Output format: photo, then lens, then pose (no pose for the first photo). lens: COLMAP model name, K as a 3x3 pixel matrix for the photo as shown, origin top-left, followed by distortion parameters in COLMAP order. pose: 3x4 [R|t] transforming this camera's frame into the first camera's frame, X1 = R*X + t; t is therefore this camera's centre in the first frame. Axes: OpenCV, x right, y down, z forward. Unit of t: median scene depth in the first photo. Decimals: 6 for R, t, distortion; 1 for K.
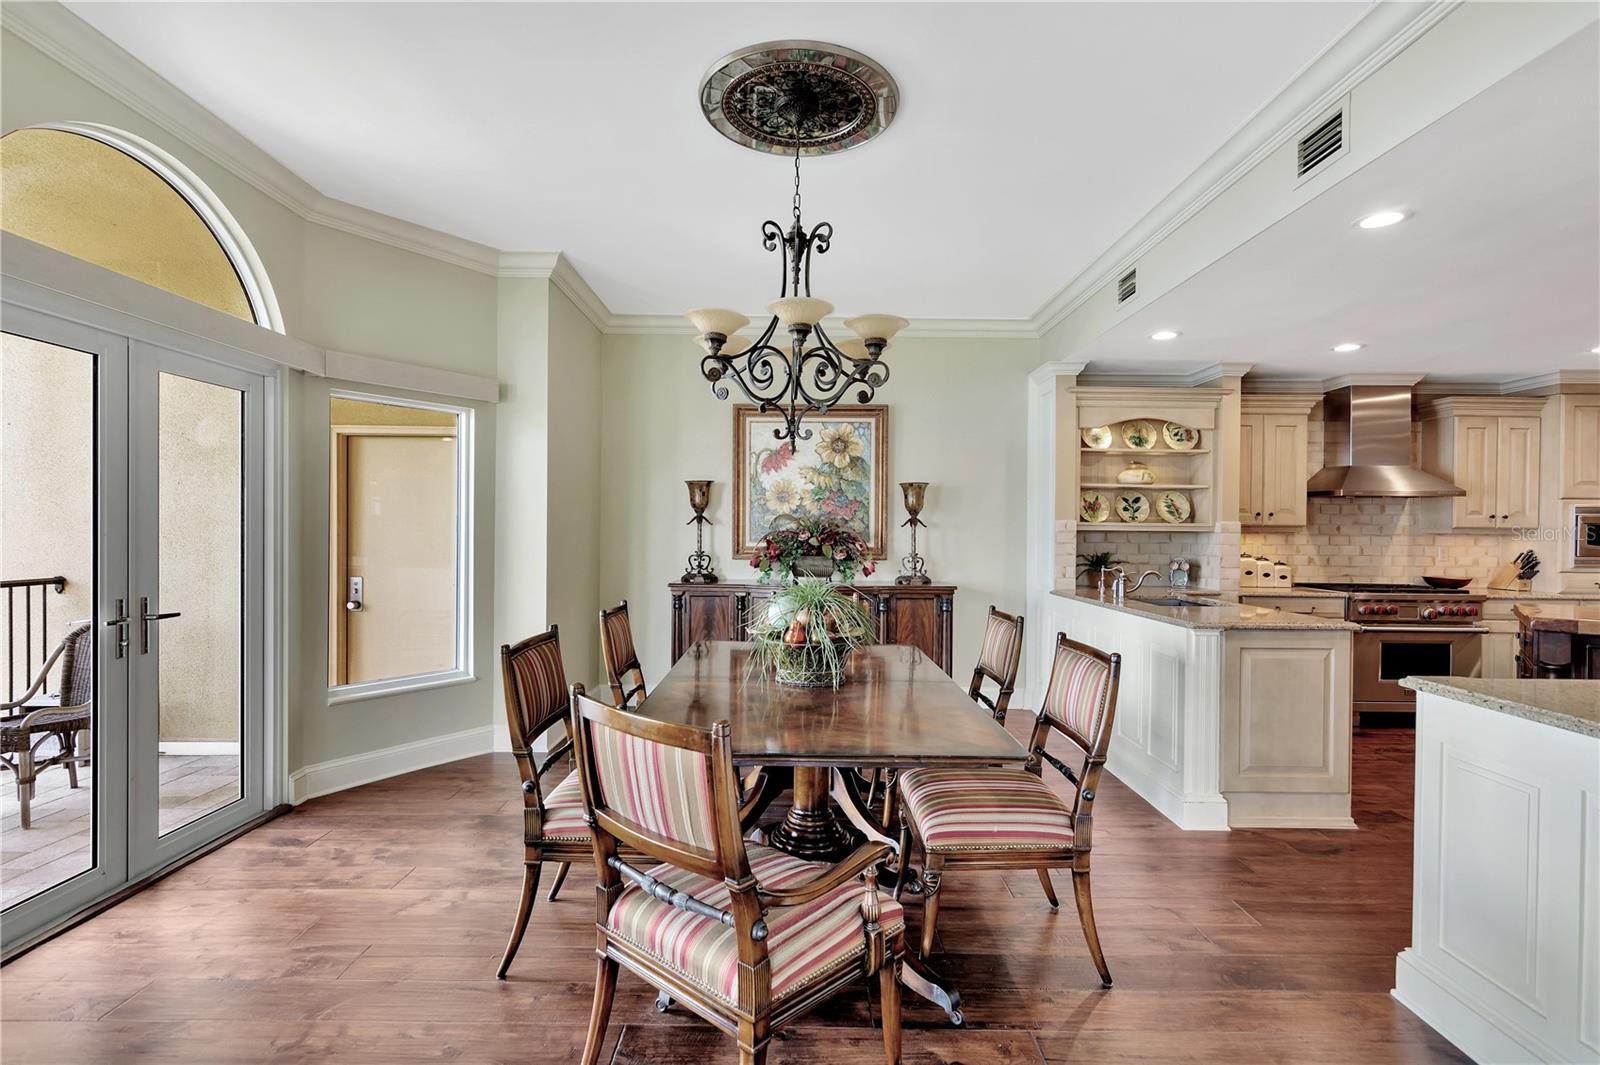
lens RADIAL K [[778.7, 0, 800.0], [0, 778.7, 532.5], [0, 0, 1]] dist [0.002805, 0.001072]
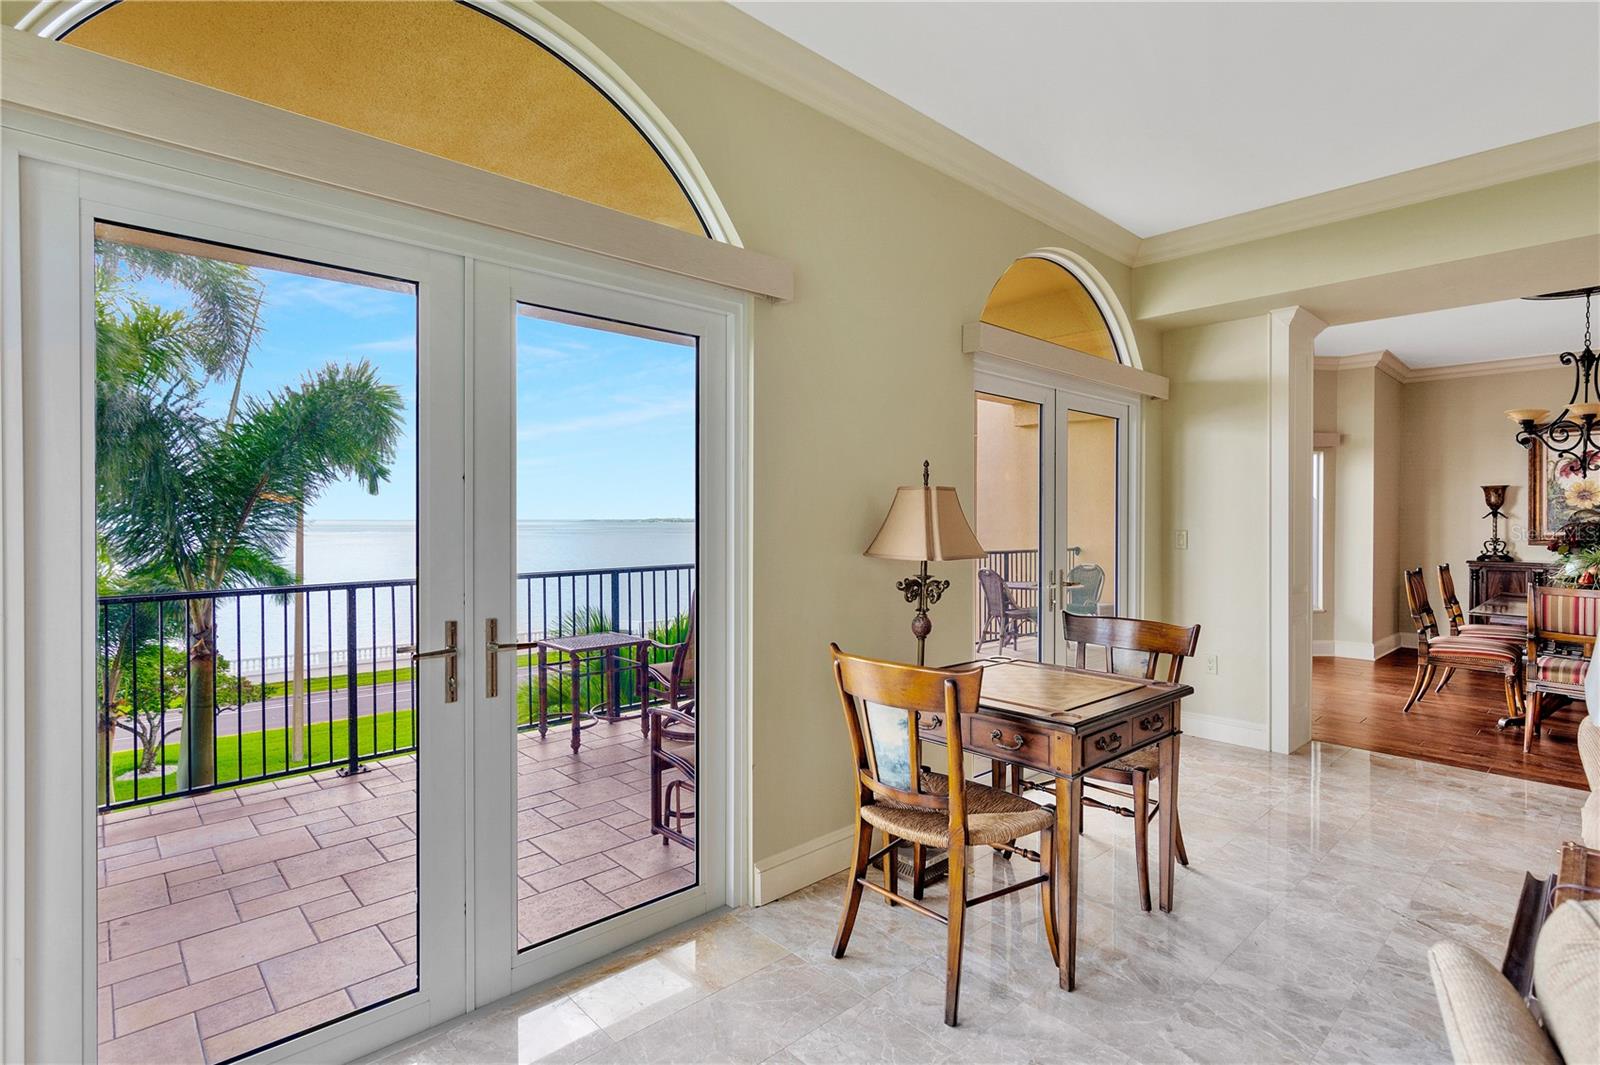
lens RADIAL K [[778.7, 0, 800.0], [0, 778.7, 532.5], [0, 0, 1]] dist [0.002805, 0.001072]
pose [[0.680872, 0.000722, -0.732402, 0.040902], [0.001535, 0.999996, 0.002413, 0.009064], [0.732400, -0.002767, 0.680869, -0.790585]]
